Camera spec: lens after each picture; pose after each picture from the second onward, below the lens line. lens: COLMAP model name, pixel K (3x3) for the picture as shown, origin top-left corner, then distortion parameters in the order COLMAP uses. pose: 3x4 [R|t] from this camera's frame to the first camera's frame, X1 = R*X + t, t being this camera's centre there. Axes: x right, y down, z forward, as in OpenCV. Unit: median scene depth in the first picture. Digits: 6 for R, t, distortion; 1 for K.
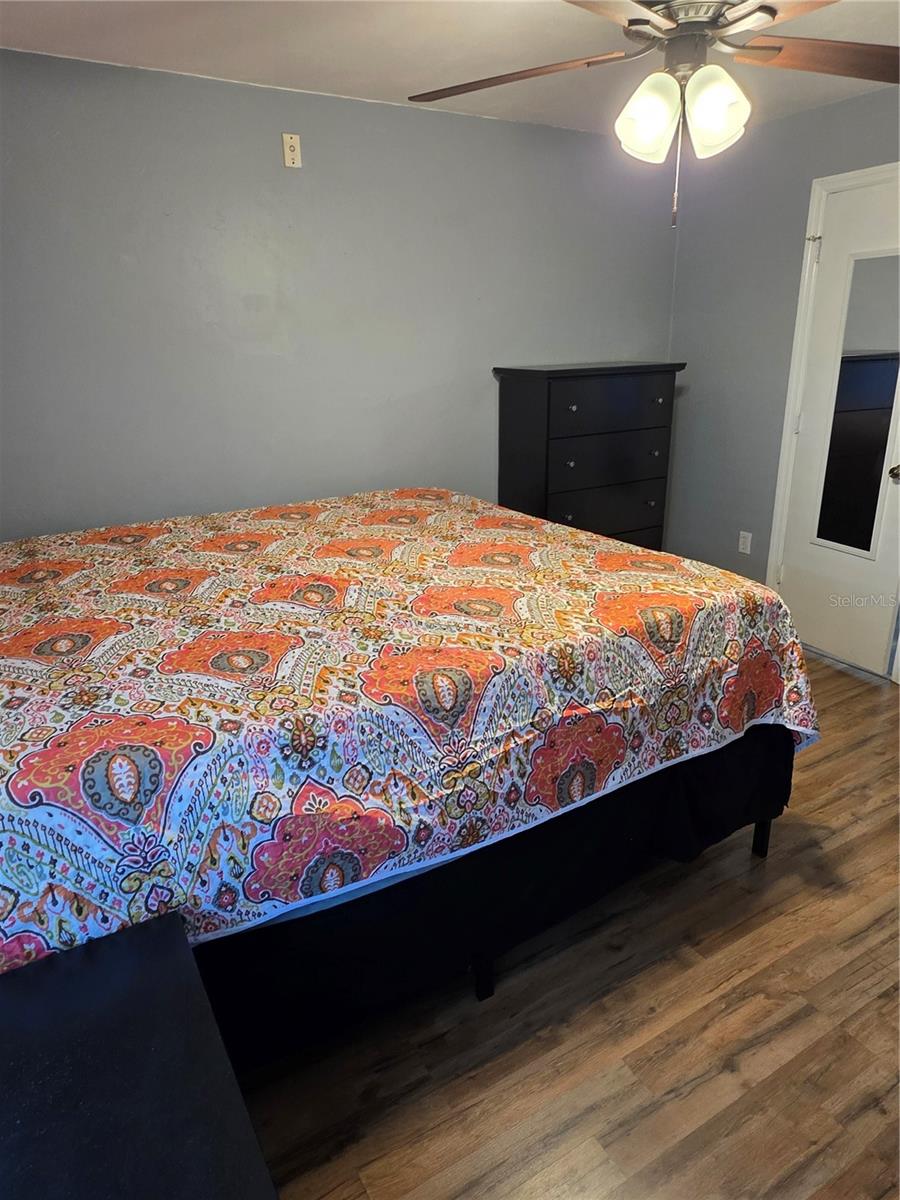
lens RADIAL K [[748.8, 0, 449.6], [0, 748.8, 596.1], [0, 0, 1]] dist [0.004004, 0.001858]
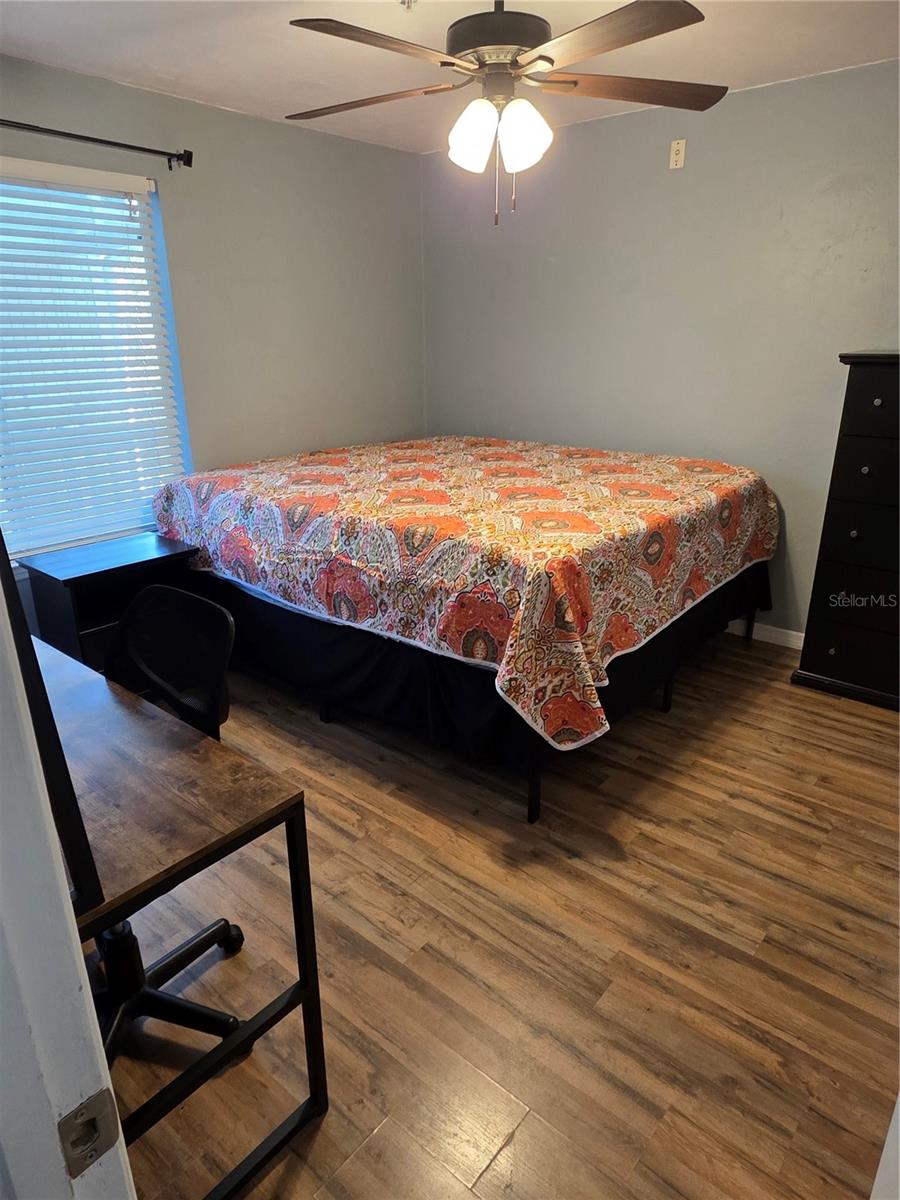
lens RADIAL K [[748.8, 0, 447.0], [0, 748.8, 601.8], [0, 0, 1]] dist [0.004004, 0.001858]
pose [[0.329919, 0.341843, -0.879941, 1.614325], [-0.308152, 0.920070, 0.241896, -0.203699], [0.892298, 0.191349, 0.408888, 0.558676]]
